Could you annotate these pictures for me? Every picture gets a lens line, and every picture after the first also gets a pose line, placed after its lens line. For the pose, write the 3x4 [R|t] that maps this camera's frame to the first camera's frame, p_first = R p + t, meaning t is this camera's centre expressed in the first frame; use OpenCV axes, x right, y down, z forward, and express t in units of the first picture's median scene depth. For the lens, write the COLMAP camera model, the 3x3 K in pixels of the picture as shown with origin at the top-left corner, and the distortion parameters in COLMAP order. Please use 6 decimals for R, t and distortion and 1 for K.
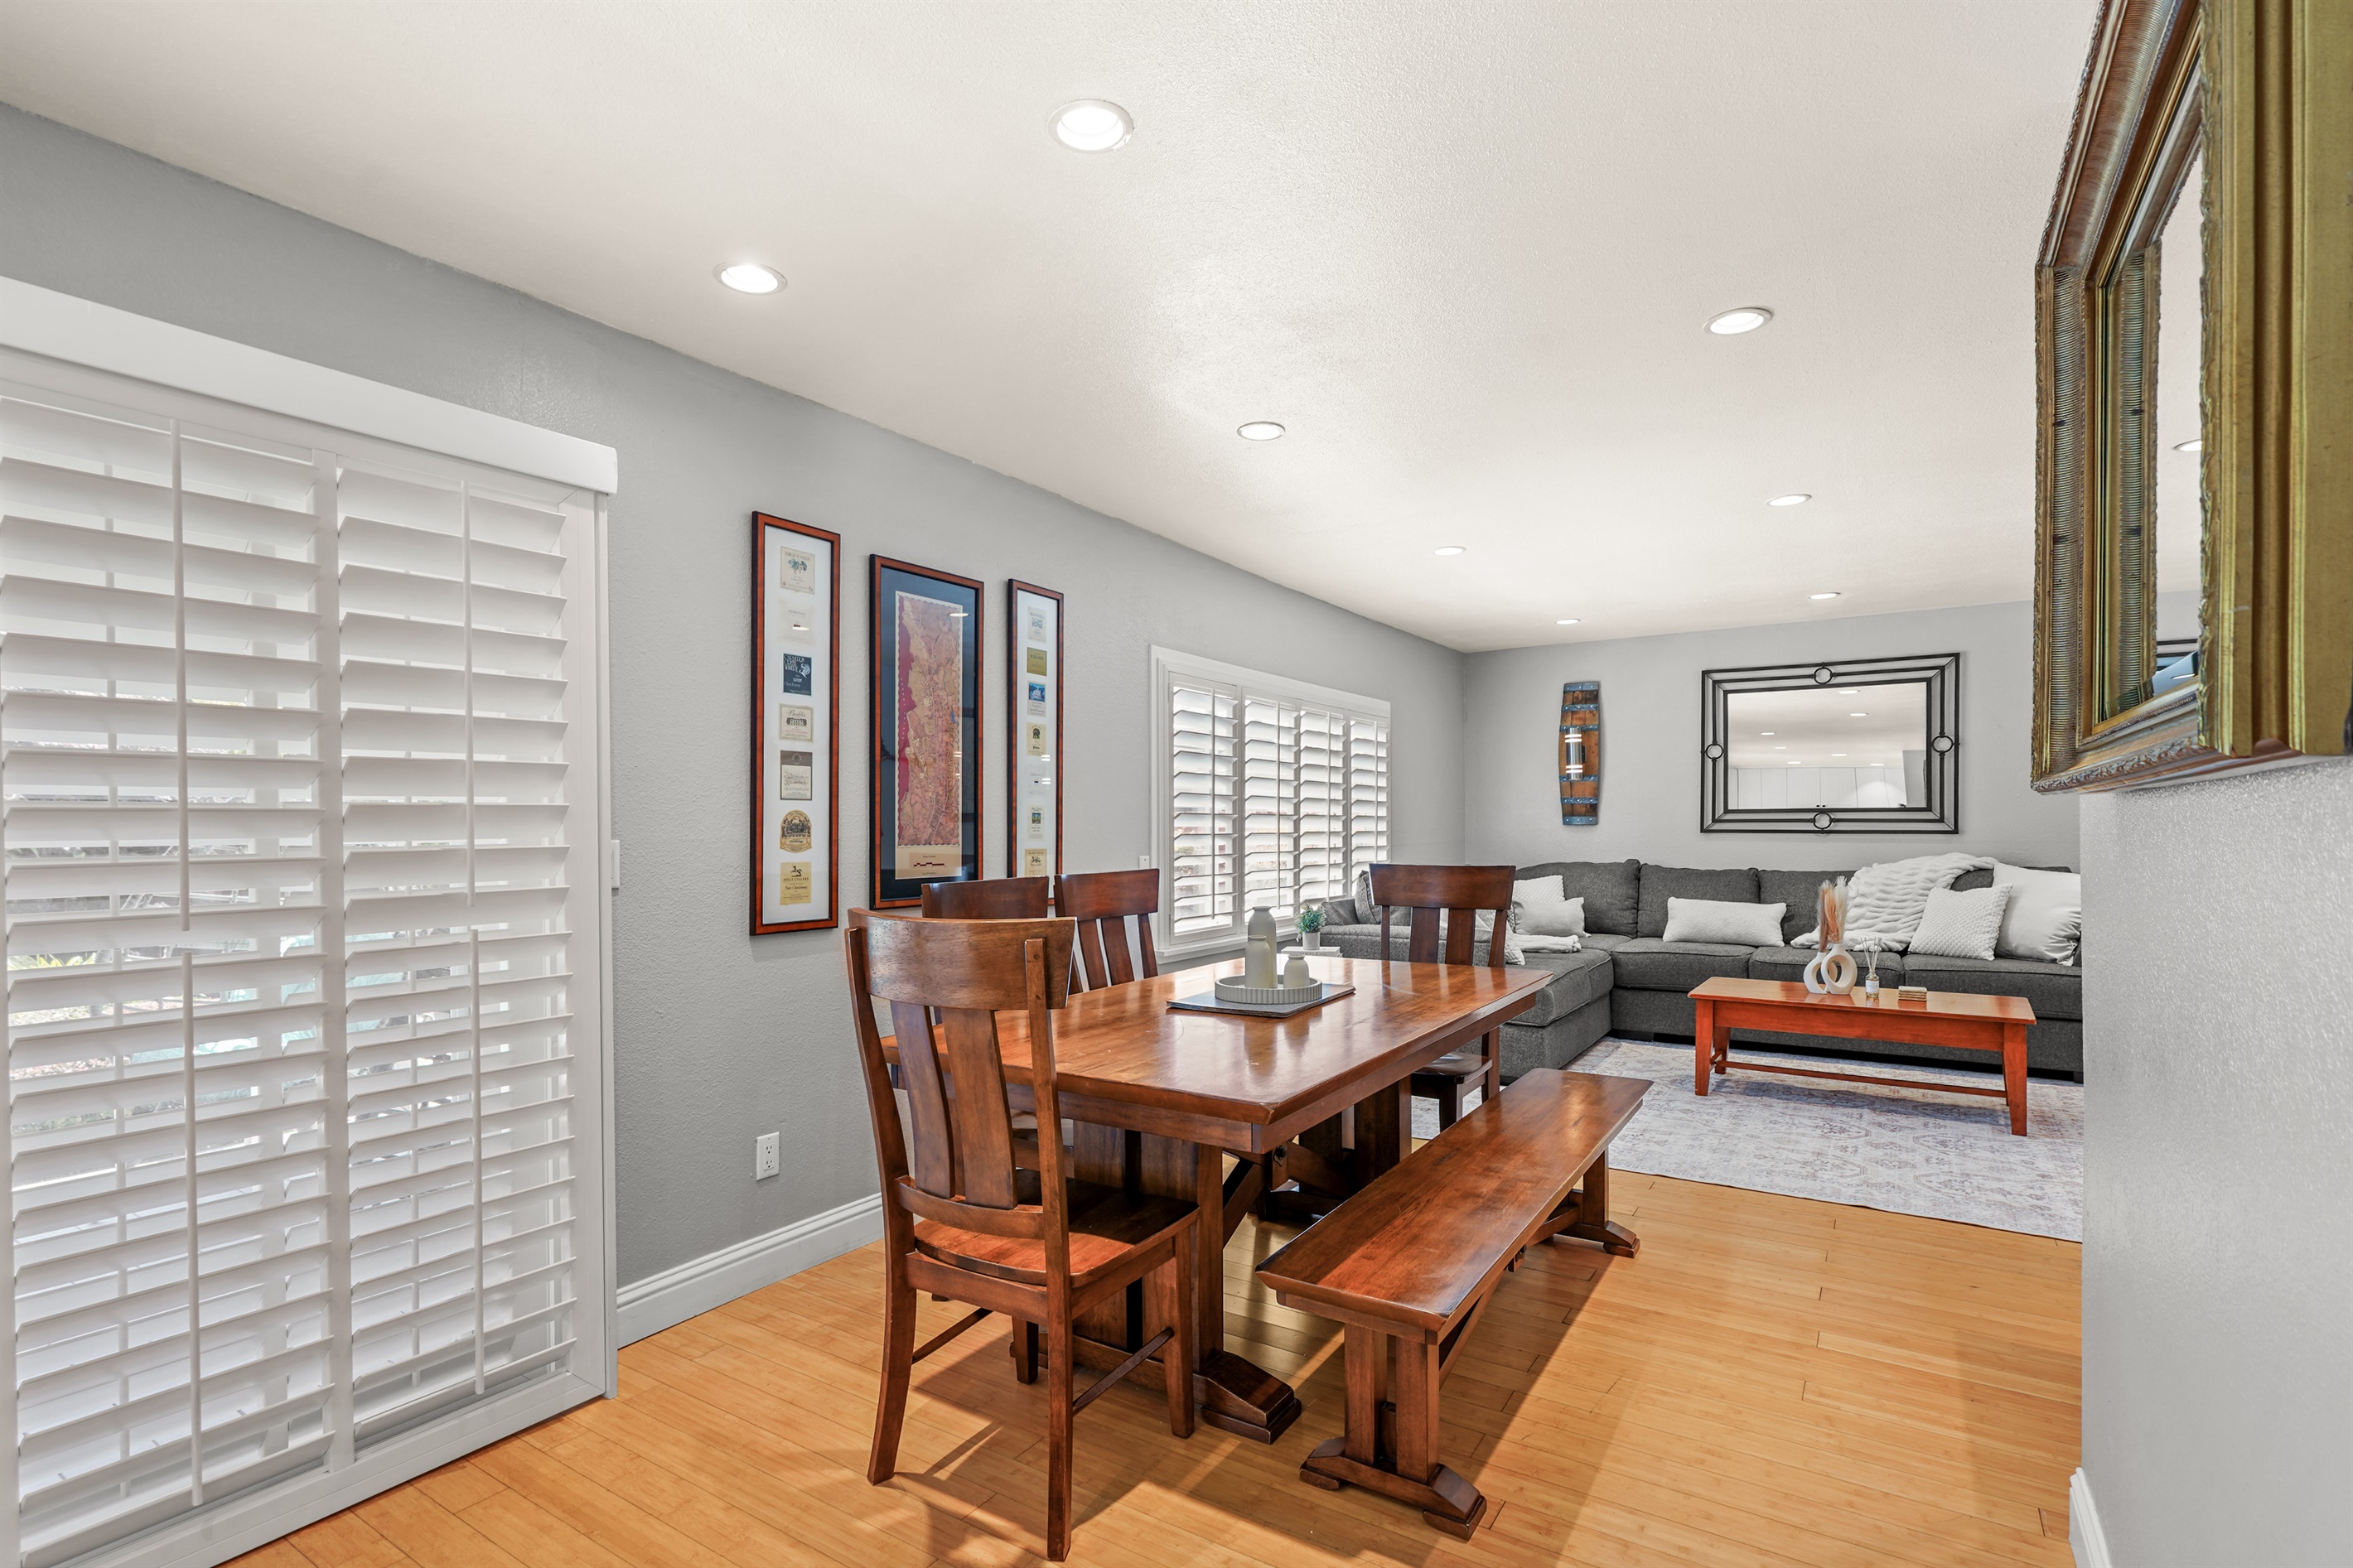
lens RADIAL K [[1113.5, 0, 1187.6], [0, 1113.5, 800.7], [0, 0, 1]] dist [0.000232, 0.000179]
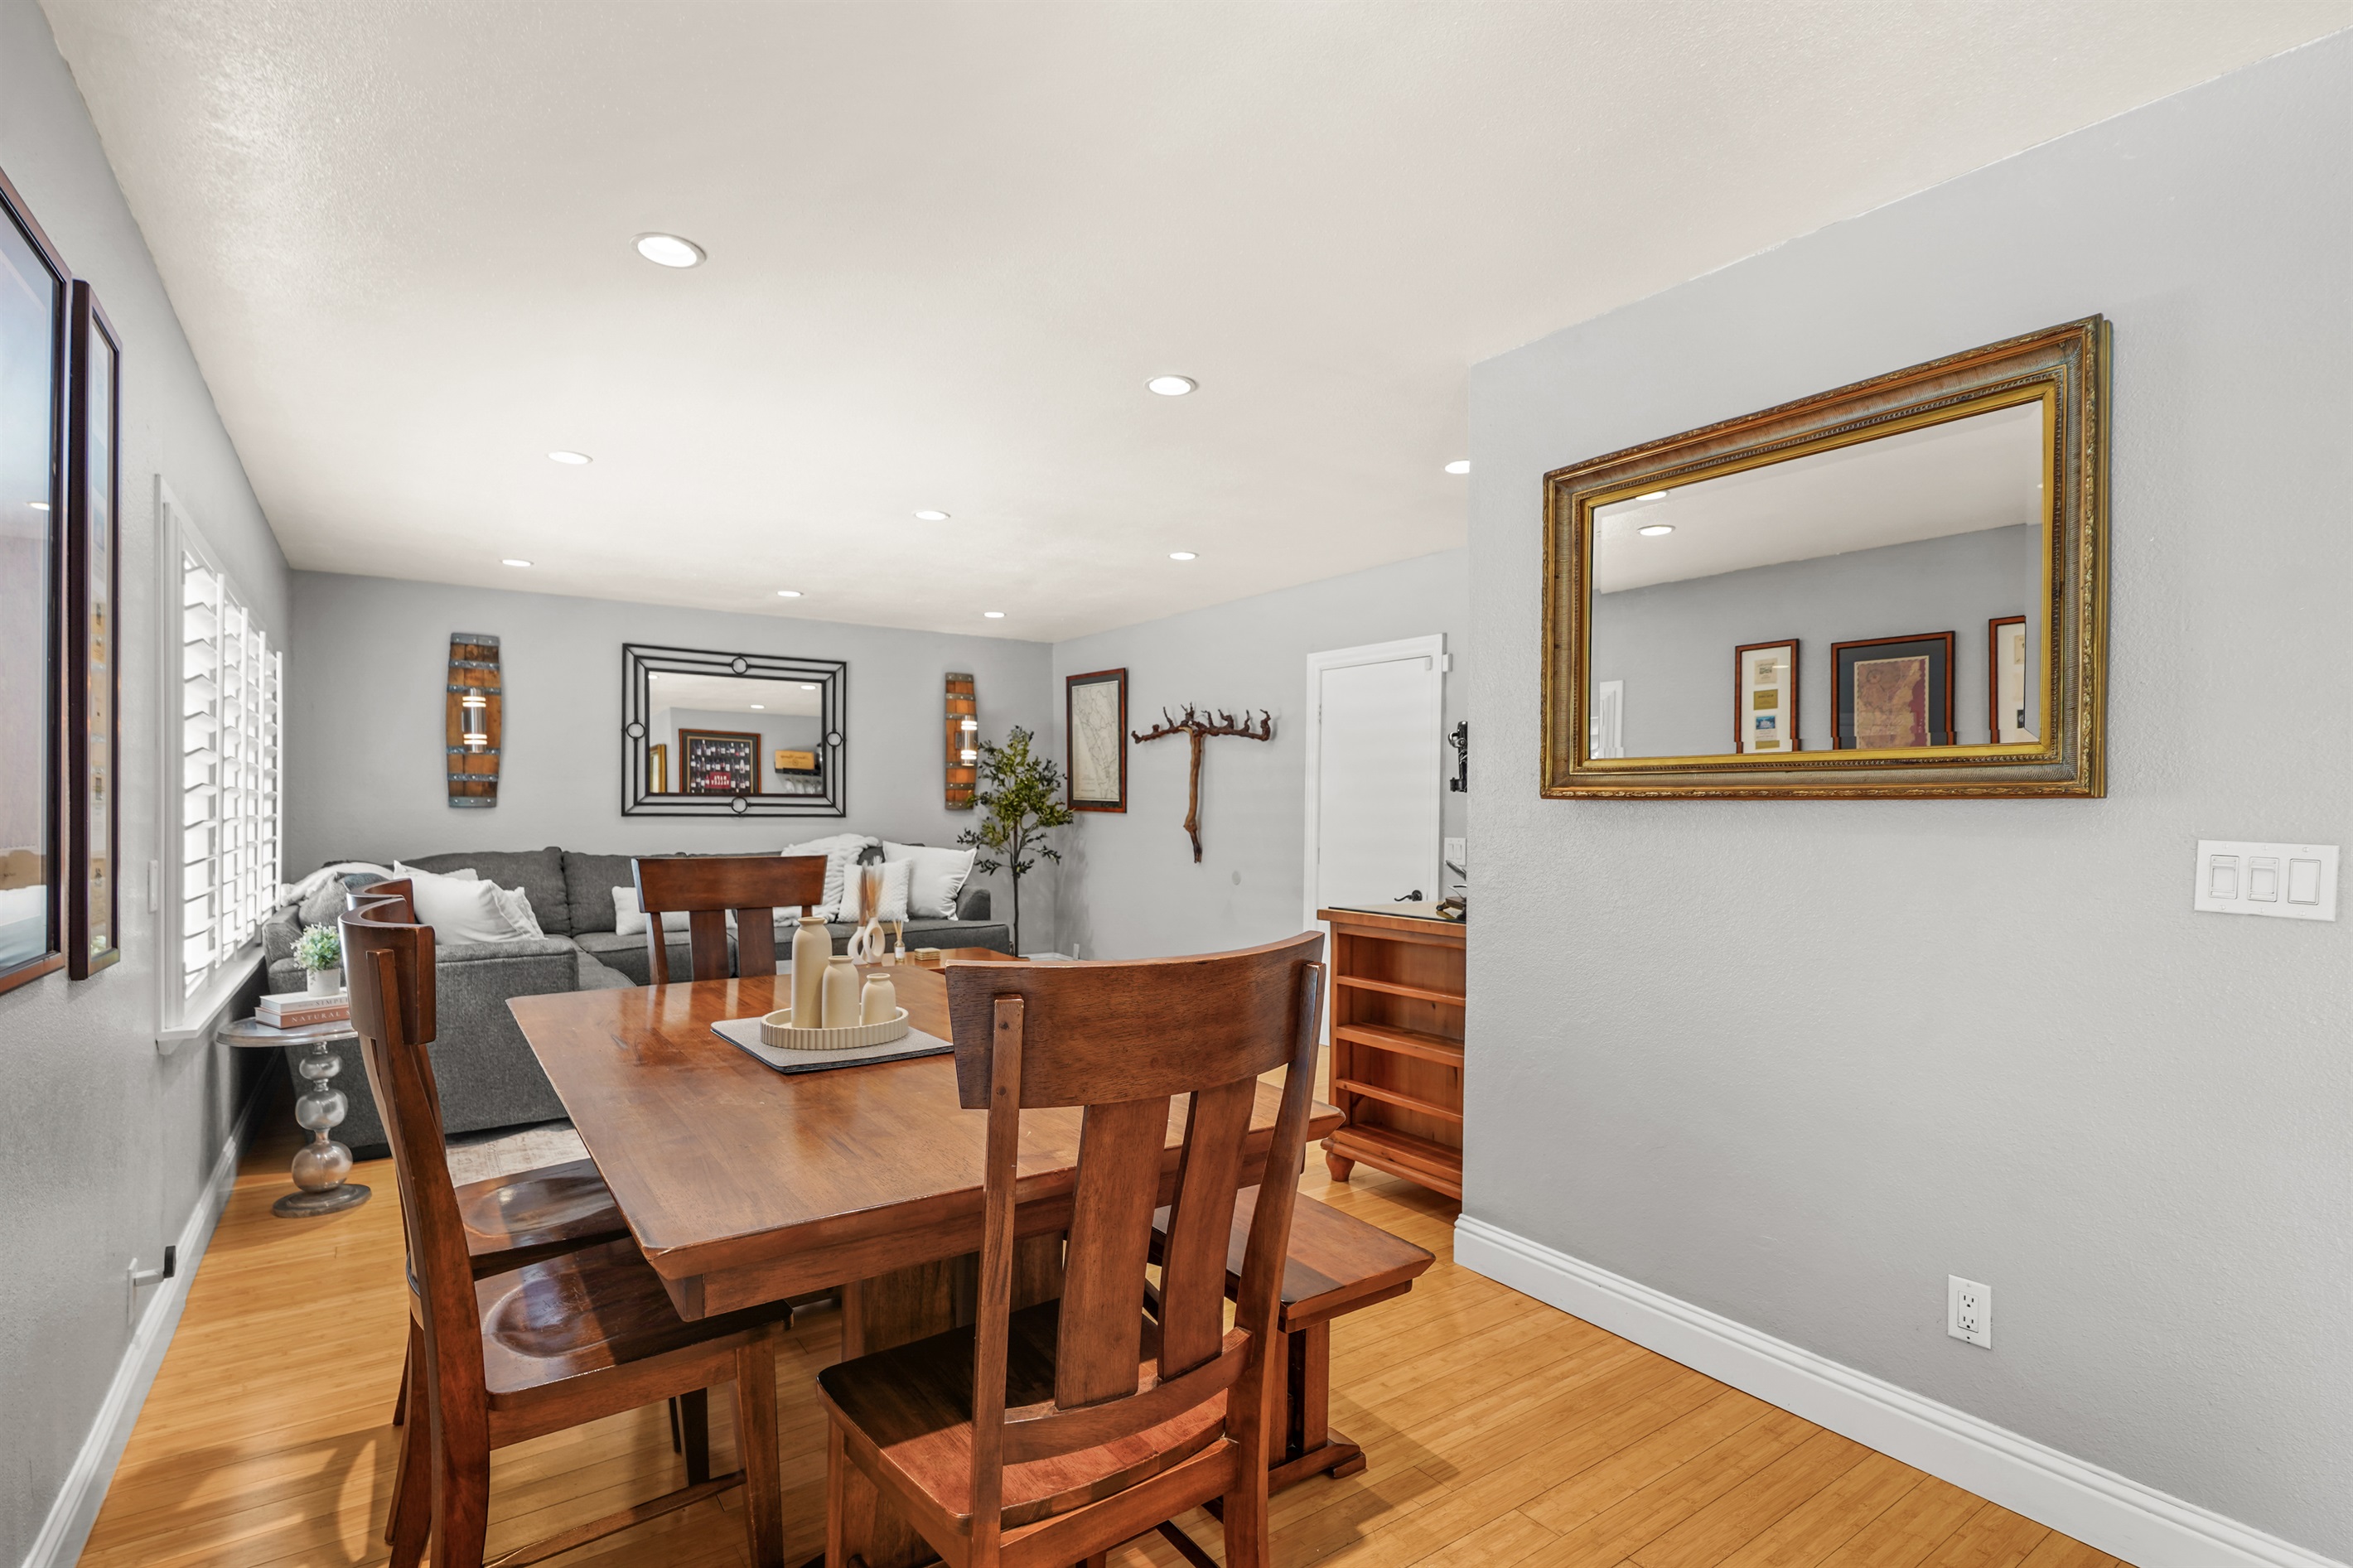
lens RADIAL K [[1113.5, 0, 1187.6], [0, 1113.5, 800.7], [0, 0, 1]] dist [0.000232, 0.000179]
pose [[0.375763, 0.012081, 0.926637, -0.236066], [-0.027263, 0.999626, -0.001977, 0.004677], [-0.926315, -0.024520, 0.375952, 0.216675]]
